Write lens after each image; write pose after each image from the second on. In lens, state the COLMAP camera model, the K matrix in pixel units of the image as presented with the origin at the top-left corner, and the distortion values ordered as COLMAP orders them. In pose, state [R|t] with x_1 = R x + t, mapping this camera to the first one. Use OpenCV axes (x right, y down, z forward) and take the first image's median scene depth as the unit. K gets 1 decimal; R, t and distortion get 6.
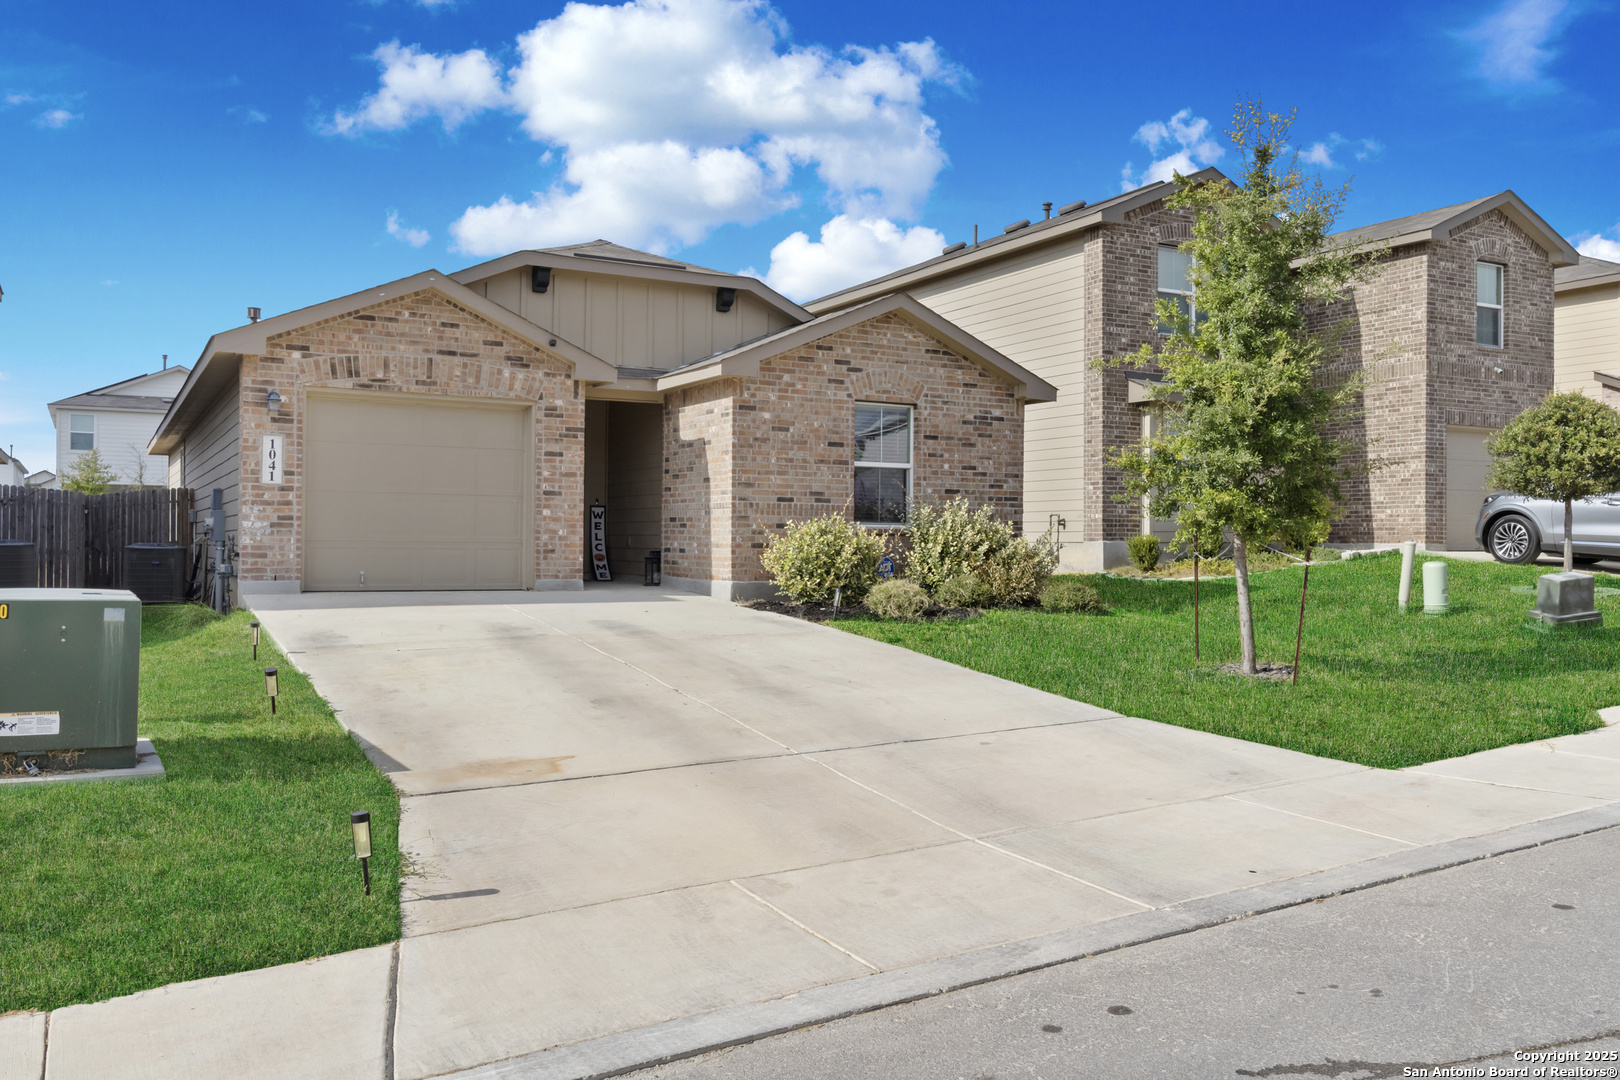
lens RADIAL K [[1312.5, 0, 813.3], [0, 1312.5, 532.1], [0, 0, 1]] dist [-0.001133, 0.007188]
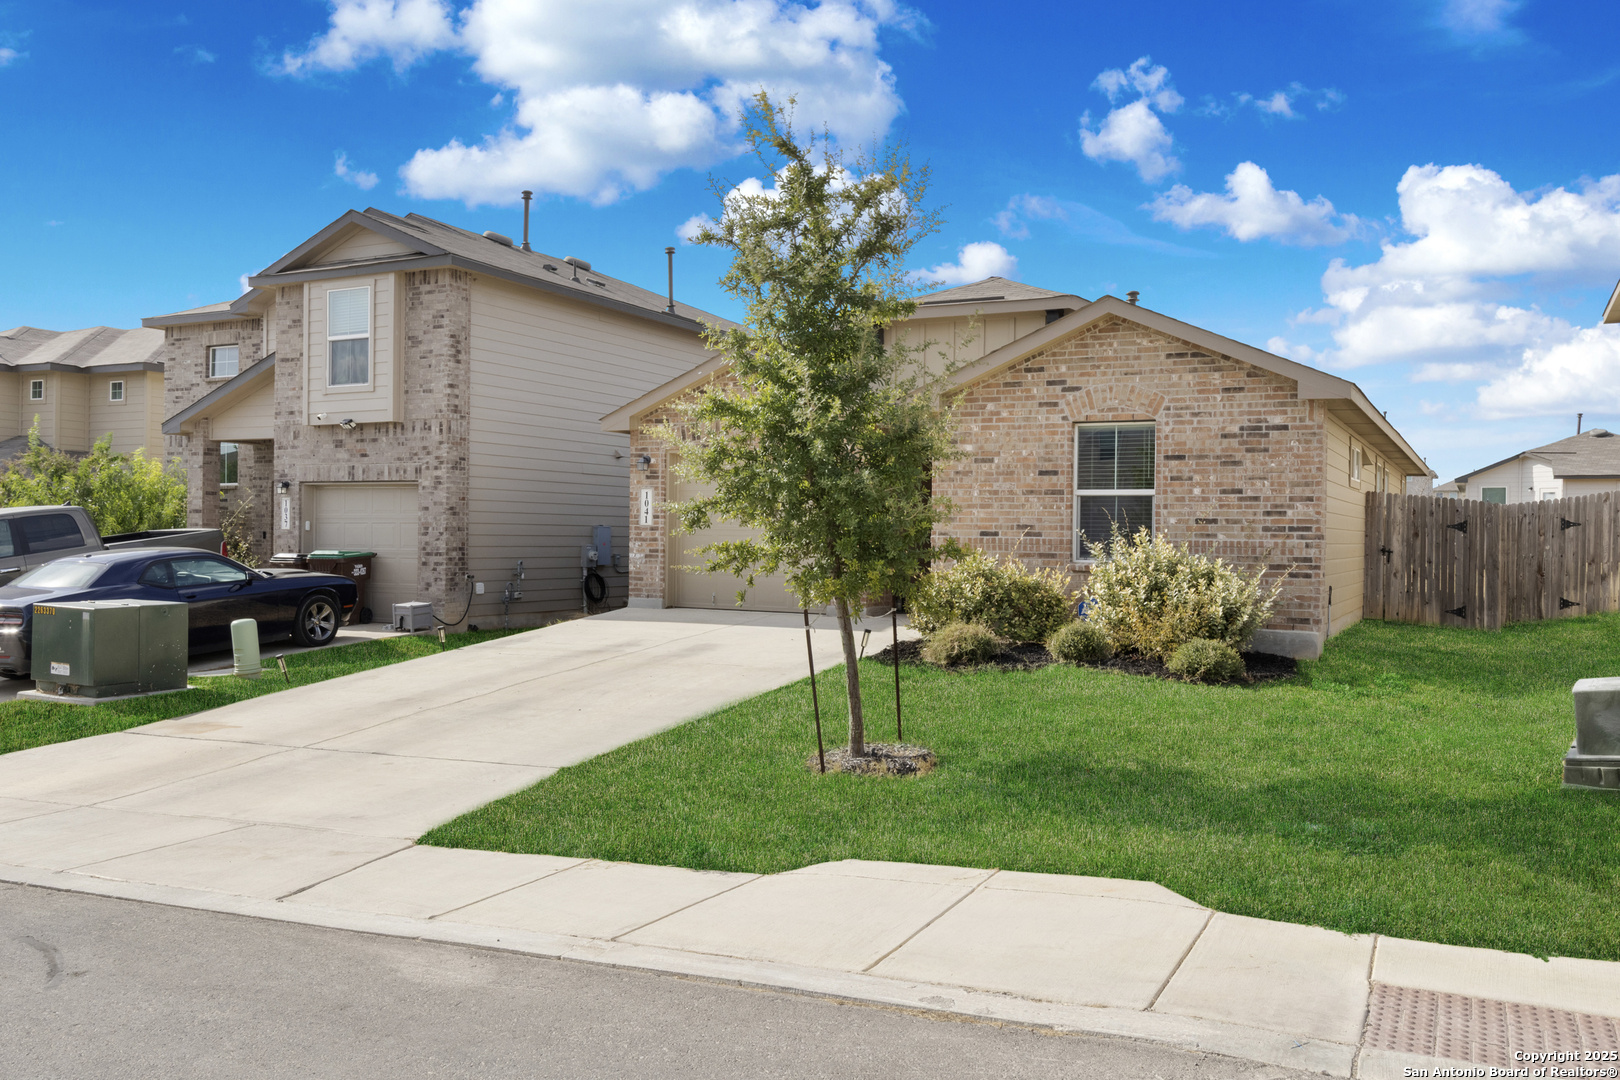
lens RADIAL K [[1312.5, 0, 806.0], [0, 1312.5, 536.3], [0, 0, 1]] dist [-0.001133, 0.007188]
pose [[0.551185, -0.000630, -0.834383, 0.713463], [-0.001356, 0.999998, -0.001651, -0.021291], [0.834382, 0.002041, 0.551183, 0.363311]]
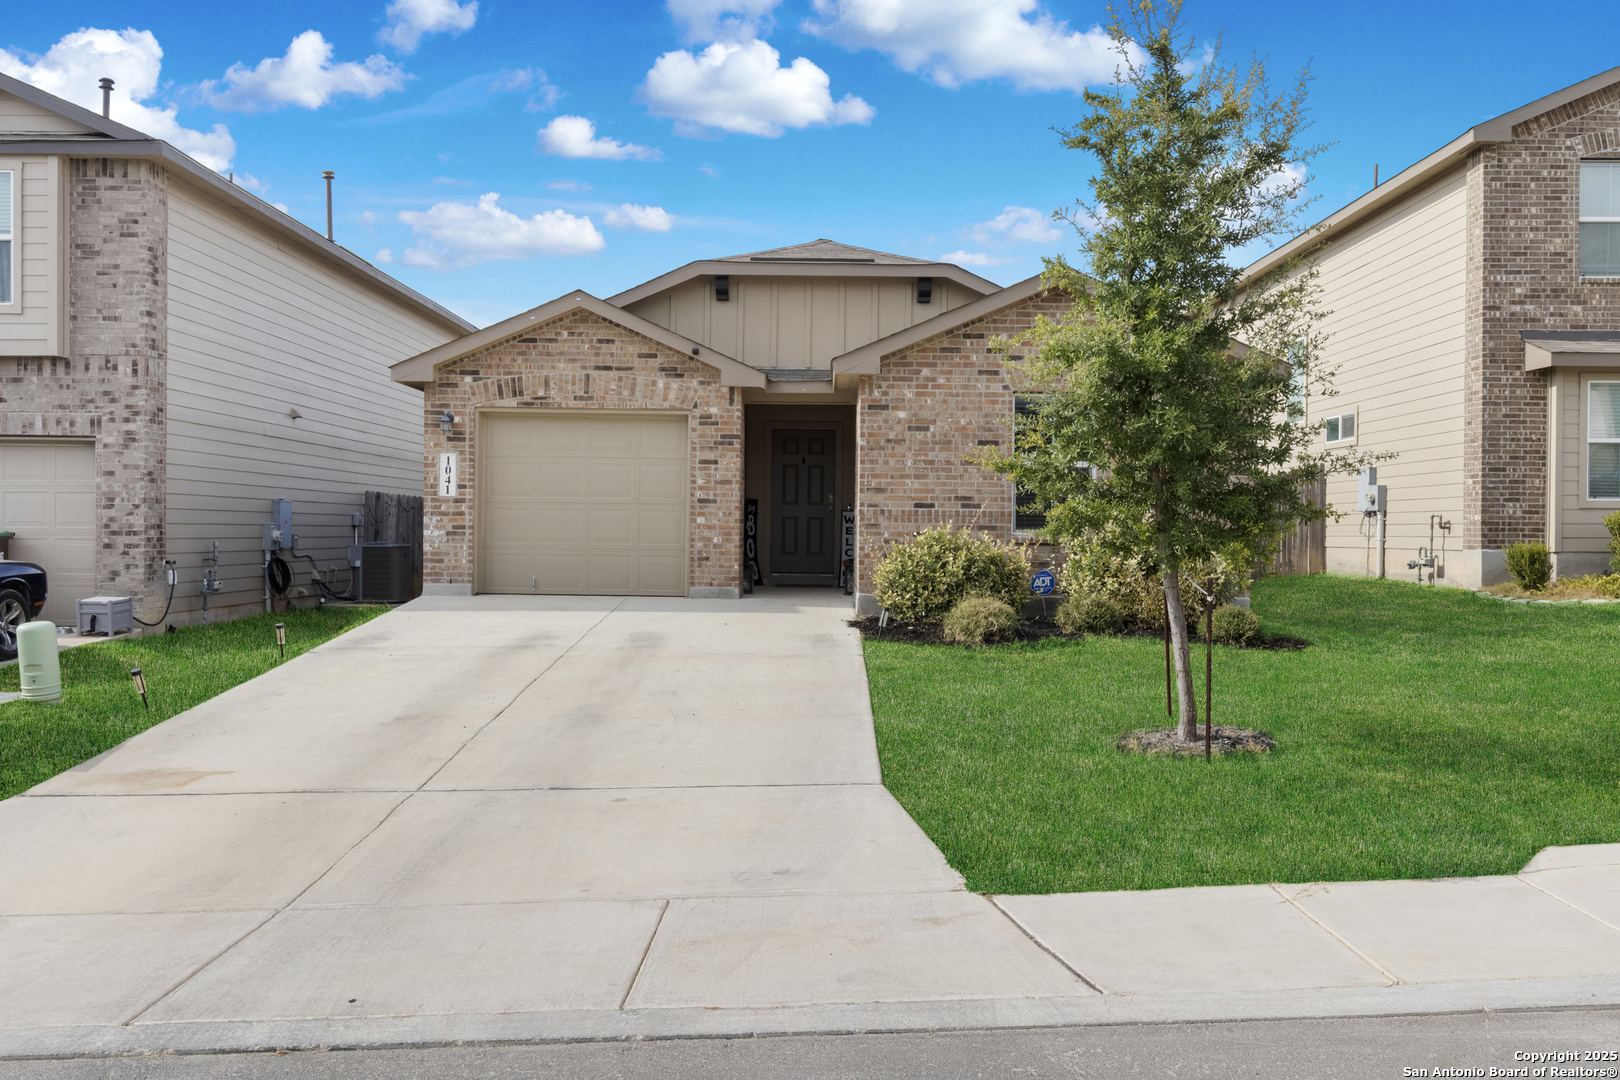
lens RADIAL K [[1312.5, 0, 805.8], [0, 1312.5, 530.1], [0, 0, 1]] dist [-0.001133, 0.007188]
pose [[0.868634, 0.001712, -0.495452, 0.363845], [0.000342, 0.999992, 0.004054, -0.011531], [0.495455, -0.003691, 0.868626, 0.167023]]
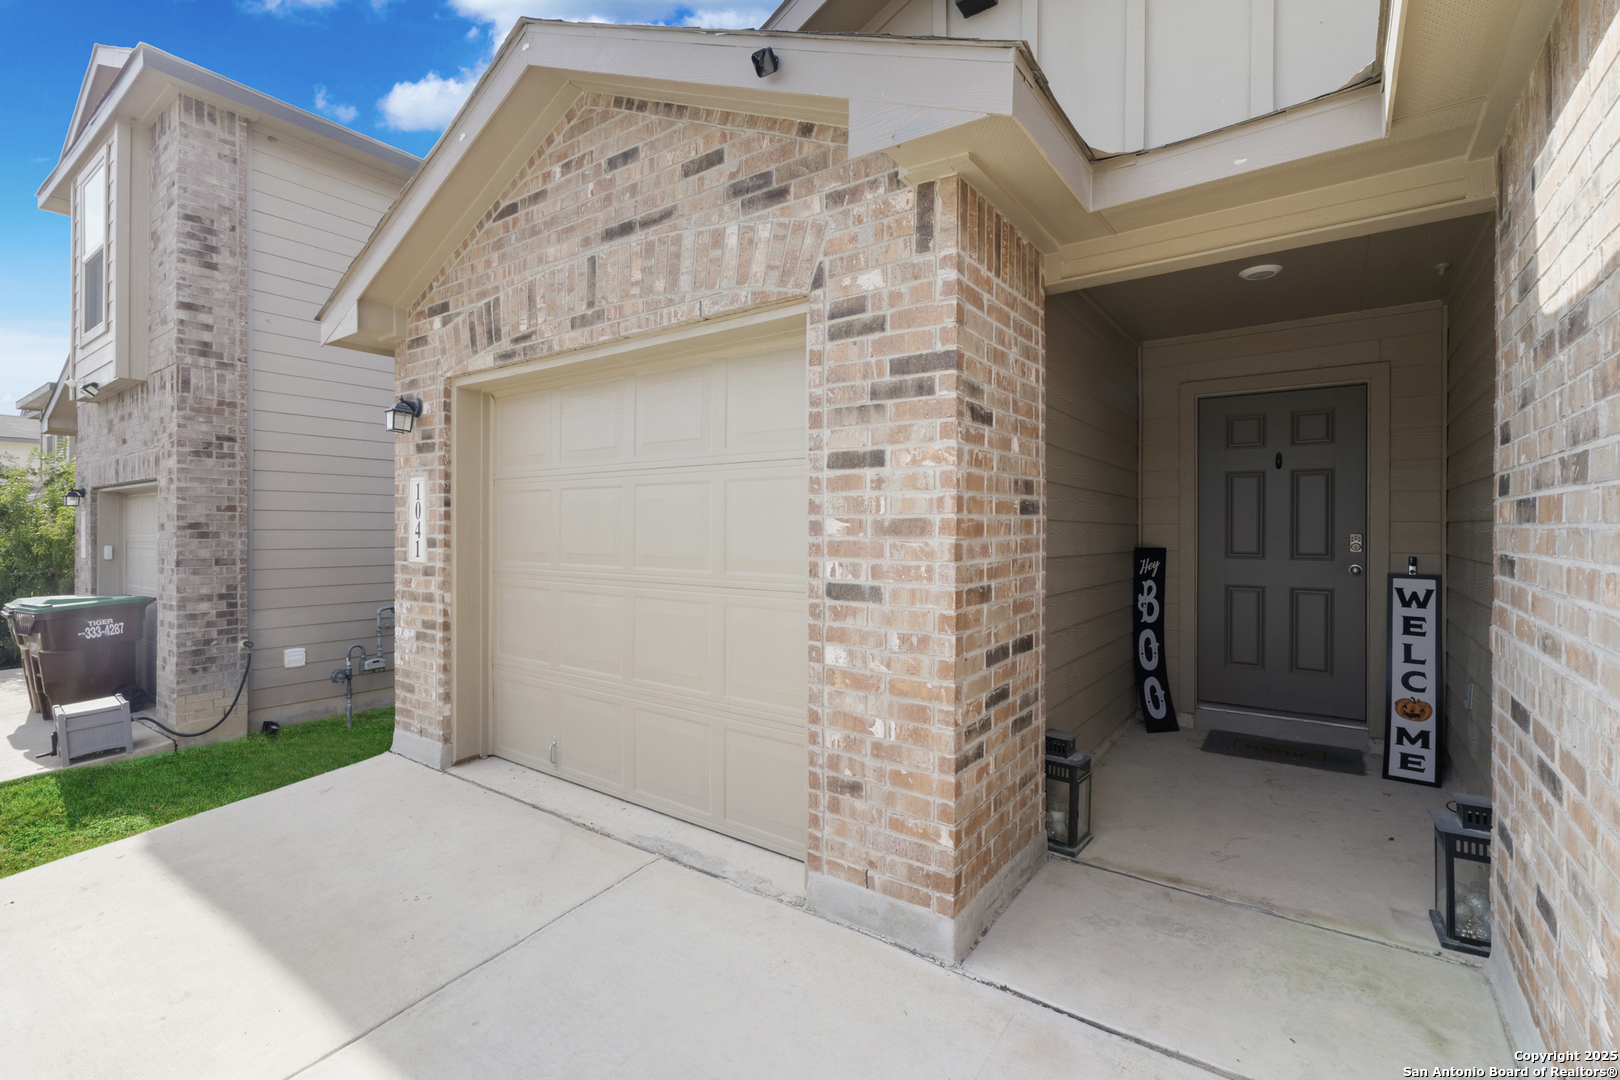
lens RADIAL K [[722.4, 0, 810.1], [0, 722.4, 529.9], [0, 0, 1]] dist [0.000824, -0.000531]
pose [[0.428549, -0.008099, -0.903482, -0.055609], [0.010306, 0.999939, -0.004075, -0.043264], [0.903460, -0.007564, 0.428606, 0.922794]]
